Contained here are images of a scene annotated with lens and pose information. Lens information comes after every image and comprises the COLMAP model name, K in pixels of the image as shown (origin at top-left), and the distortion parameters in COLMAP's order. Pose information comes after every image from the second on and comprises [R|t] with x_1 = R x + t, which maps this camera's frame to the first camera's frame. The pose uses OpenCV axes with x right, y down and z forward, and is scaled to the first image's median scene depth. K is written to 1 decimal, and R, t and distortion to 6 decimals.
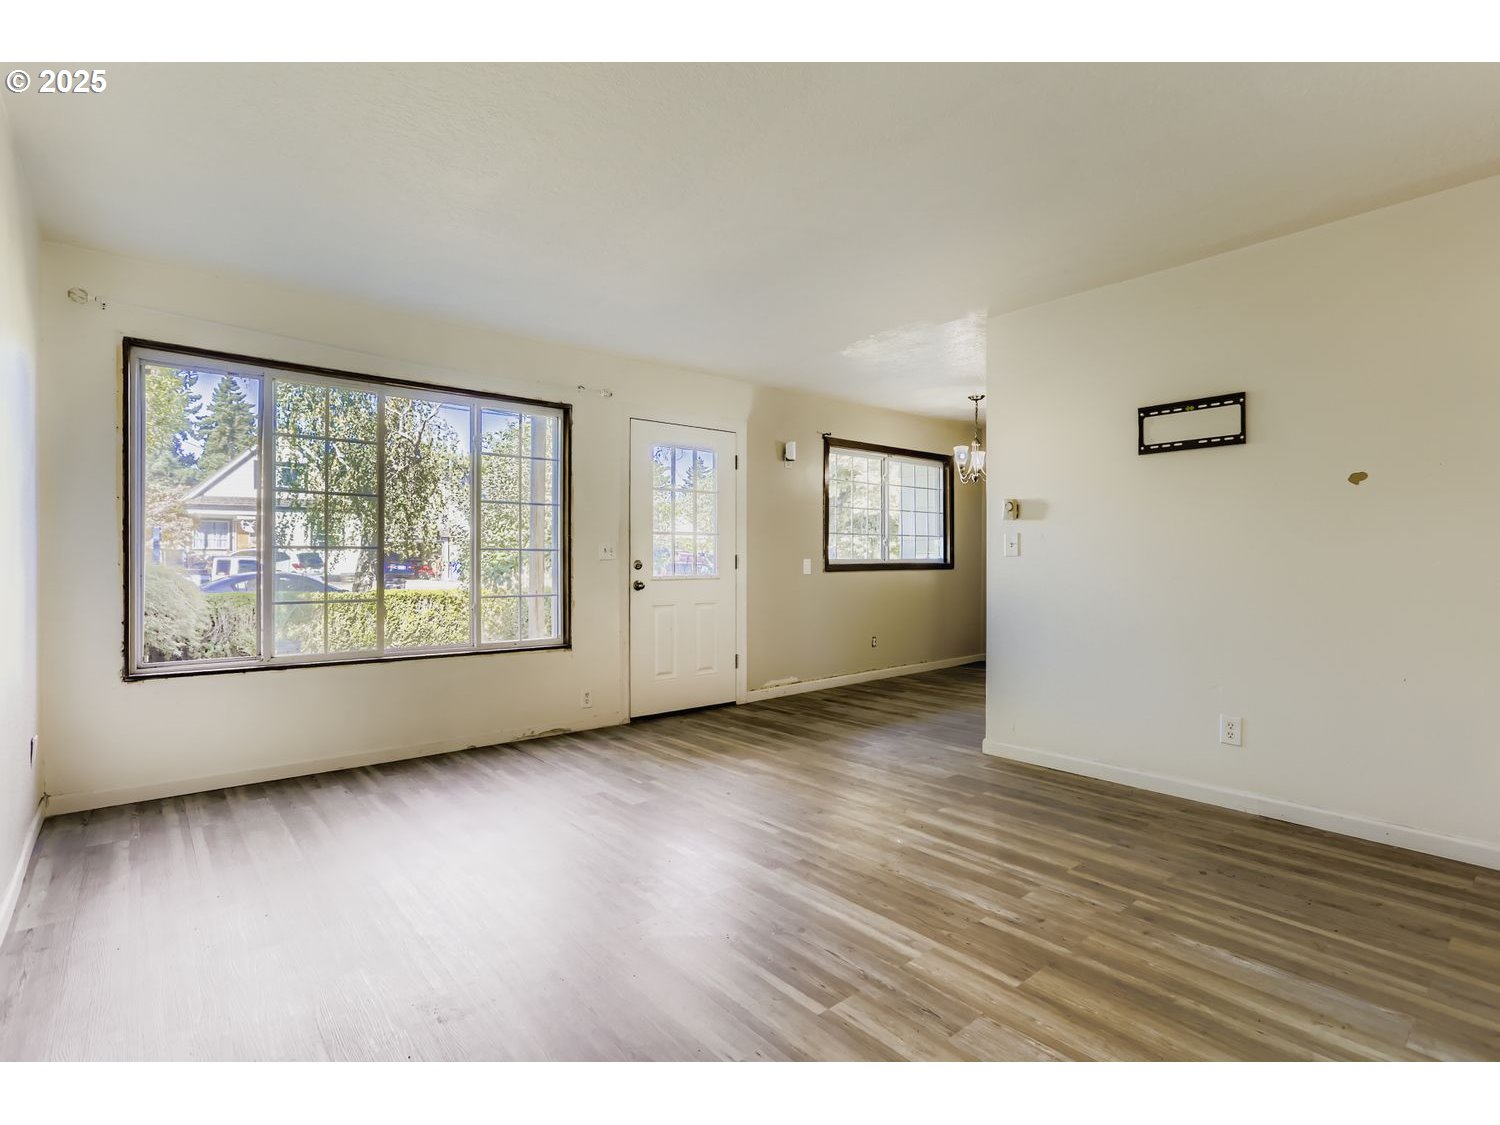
lens RADIAL K [[724.9, 0, 743.5], [0, 724.9, 557.2], [0, 0, 1]] dist [-0.026822, 0.016013]
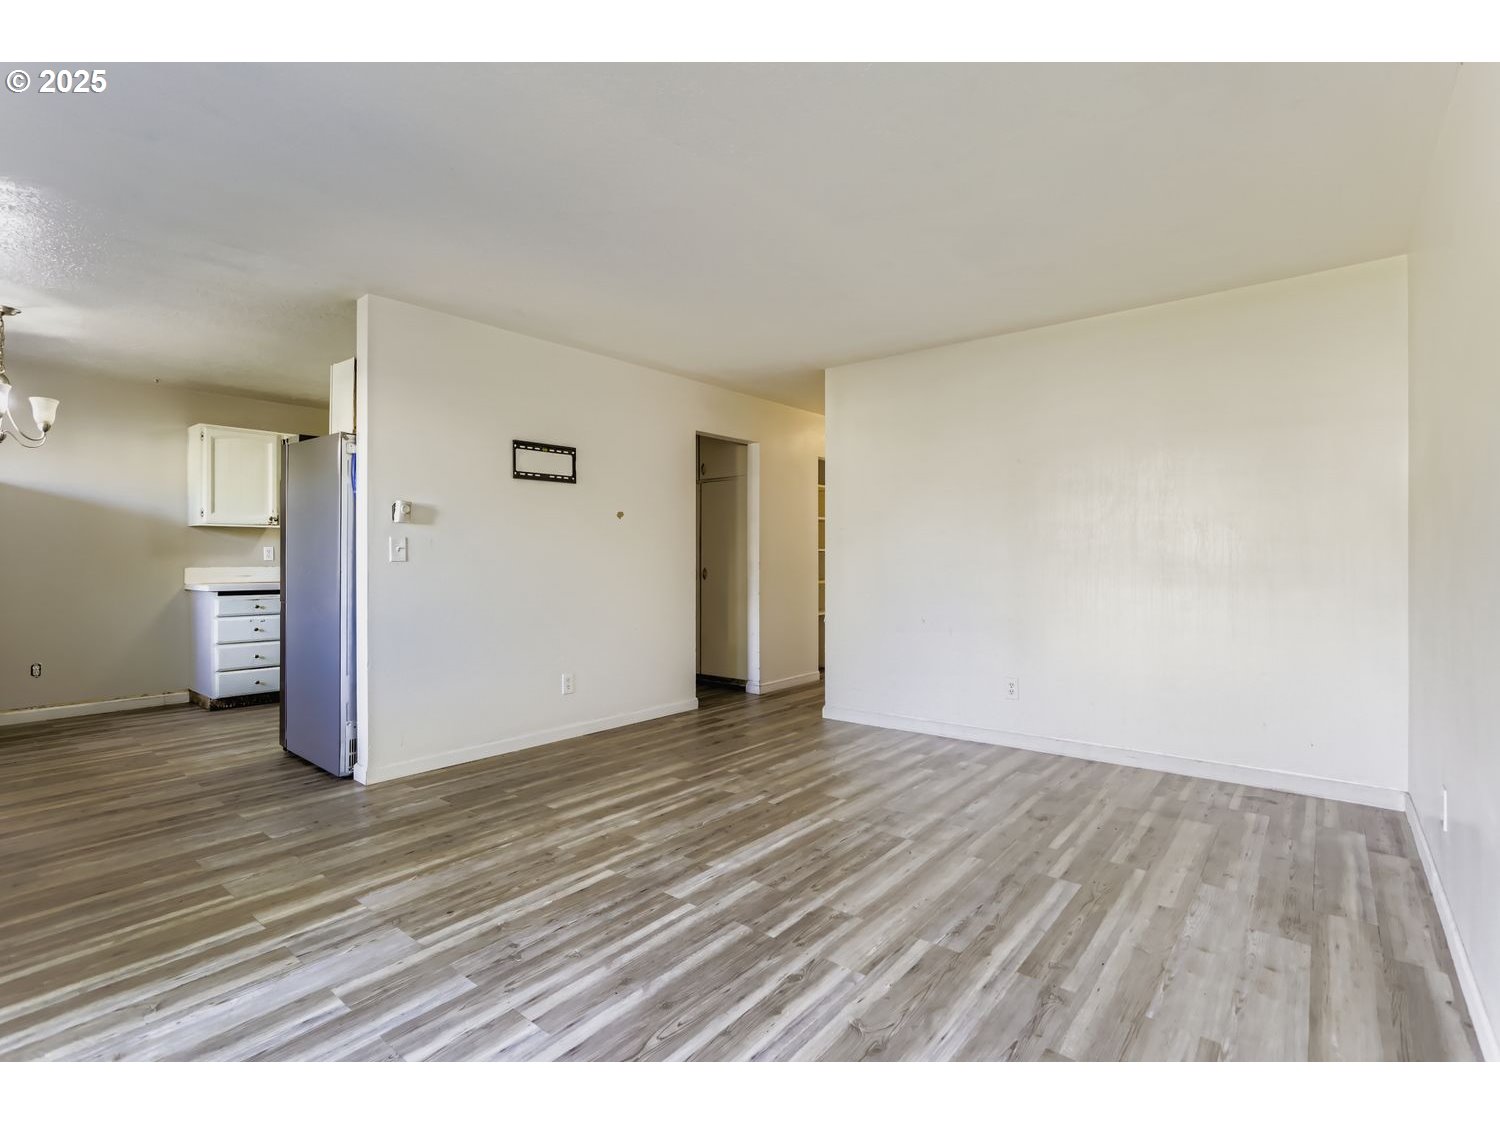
lens RADIAL K [[724.9, 0, 743.5], [0, 724.9, 557.2], [0, 0, 1]] dist [-0.026822, 0.016013]
pose [[-0.178252, 0.001549, 0.983984, -0.812103], [-0.000359, 0.999999, -0.001639, -0.007017], [-0.983985, -0.000645, -0.178251, 0.938089]]
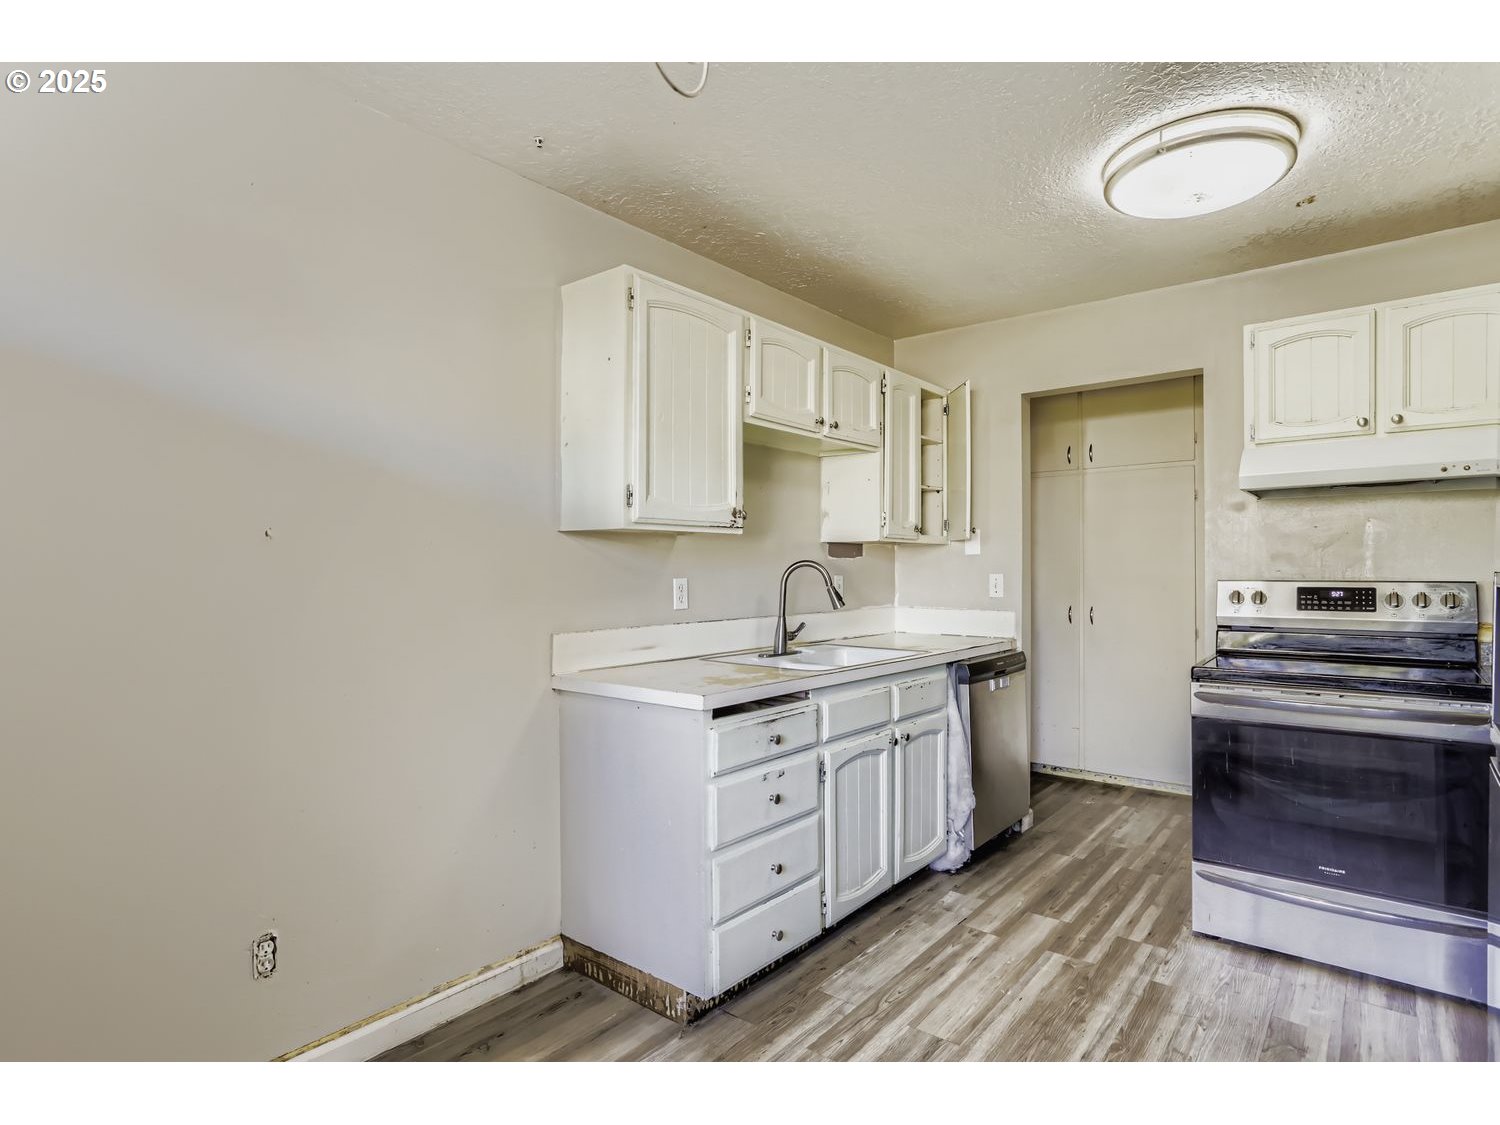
lens RADIAL K [[792.3, 0, 750.0], [0, 792.3, 562.5], [0, 0, 1]] dist [-0.033602, 0.024776]
pose [[-0.190451, 0.004597, 0.981686, 0.413838], [0.000623, 0.999989, -0.004562, -0.052869], [-0.981697, -0.000258, -0.190452, 1.973493]]
